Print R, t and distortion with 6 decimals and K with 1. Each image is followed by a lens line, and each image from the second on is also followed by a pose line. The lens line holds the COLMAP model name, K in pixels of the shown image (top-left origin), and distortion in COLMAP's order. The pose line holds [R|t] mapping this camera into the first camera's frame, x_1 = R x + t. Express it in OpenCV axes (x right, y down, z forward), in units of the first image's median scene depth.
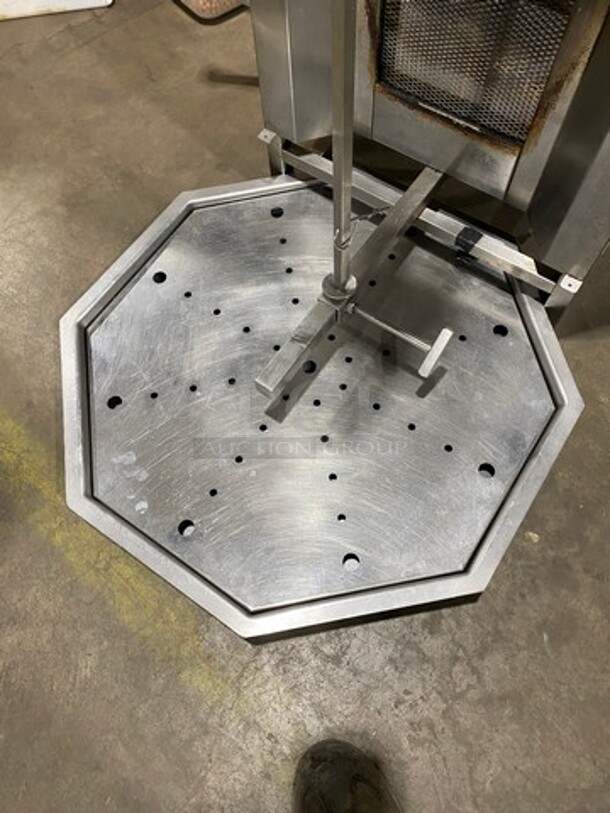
lens RADIAL K [[618.4, 0, 304.2], [0, 618.4, 396.7], [0, 0, 1]] dist [0.010686, -0.004773]
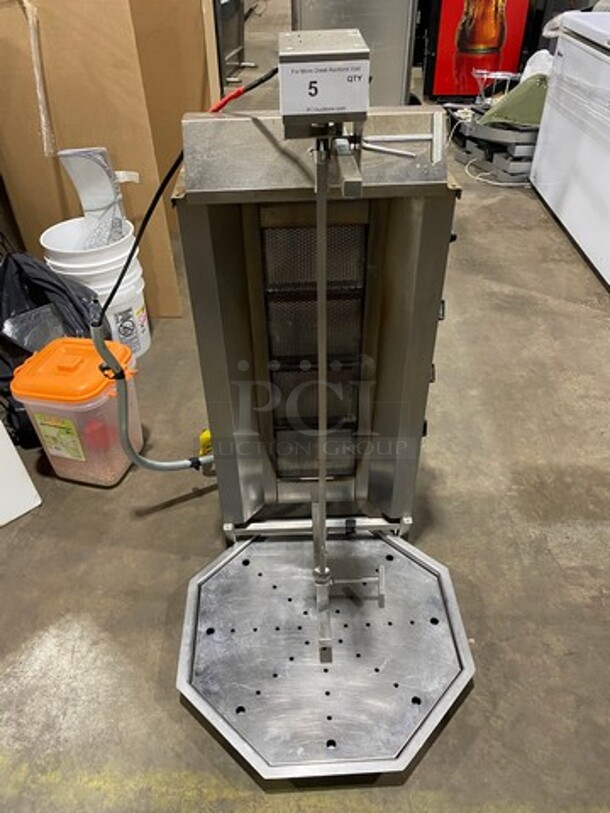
lens RADIAL K [[618.4, 0, 304.2], [0, 618.4, 396.7], [0, 0, 1]] dist [0.010686, -0.004773]
pose [[0.800773, -0.342019, 0.491716, -0.629617], [0.537272, 0.773040, -0.337266, 0.010789], [-0.264765, 0.534259, 0.802787, -0.691493]]
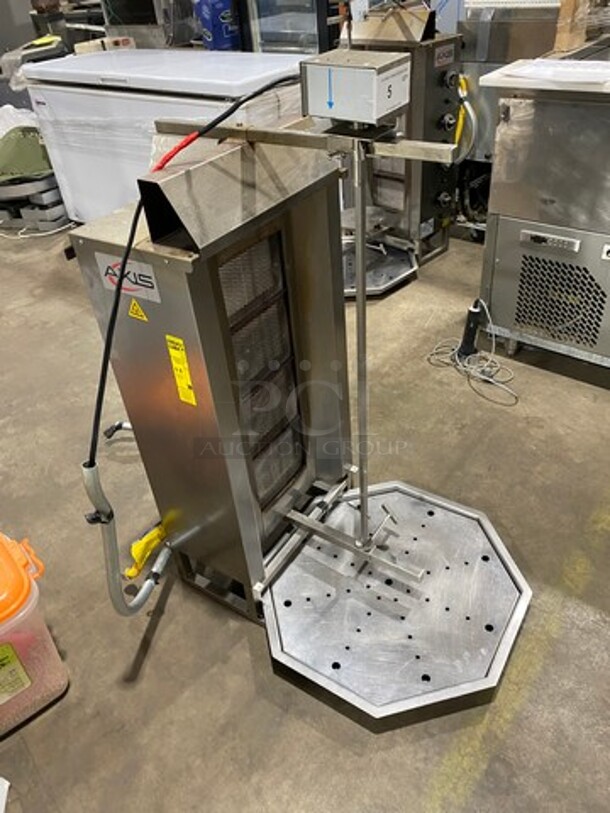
lens RADIAL K [[617.5, 0, 309.7], [0, 617.5, 385.2], [0, 0, 1]] dist [0.004023, -0.000887]
pose [[-0.024817, -0.546262, 0.837247, -1.165614], [0.938343, 0.276144, 0.207984, -0.783937], [-0.344815, 0.790786, 0.505728, -0.331543]]
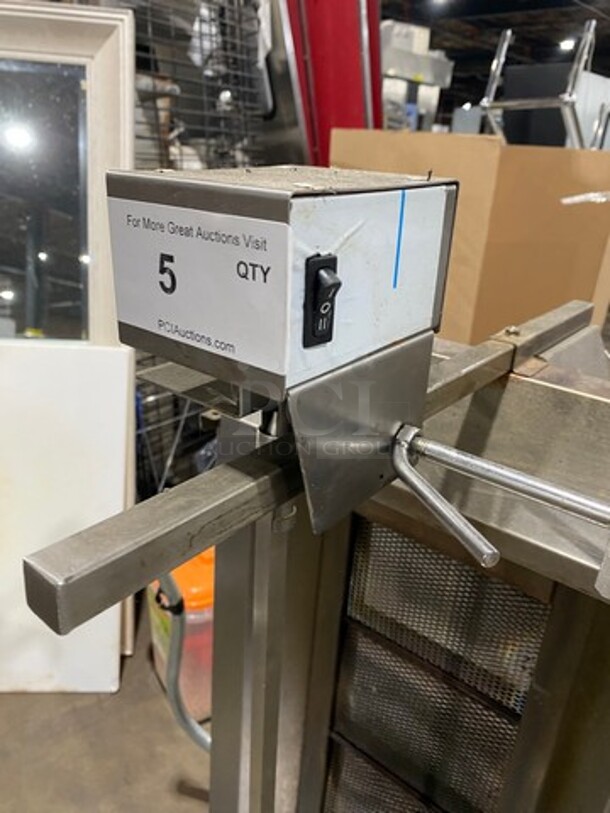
lens RADIAL K [[634.5, 0, 305.0], [0, 634.5, 406.5], [0, 0, 1]] dist [0.006354, 0.001390]
pose [[0.990454, 0.135166, -0.027034, 0.016563], [-0.117748, 0.727664, -0.675752, -0.344430], [-0.071667, 0.672485, 0.736633, -0.429696]]
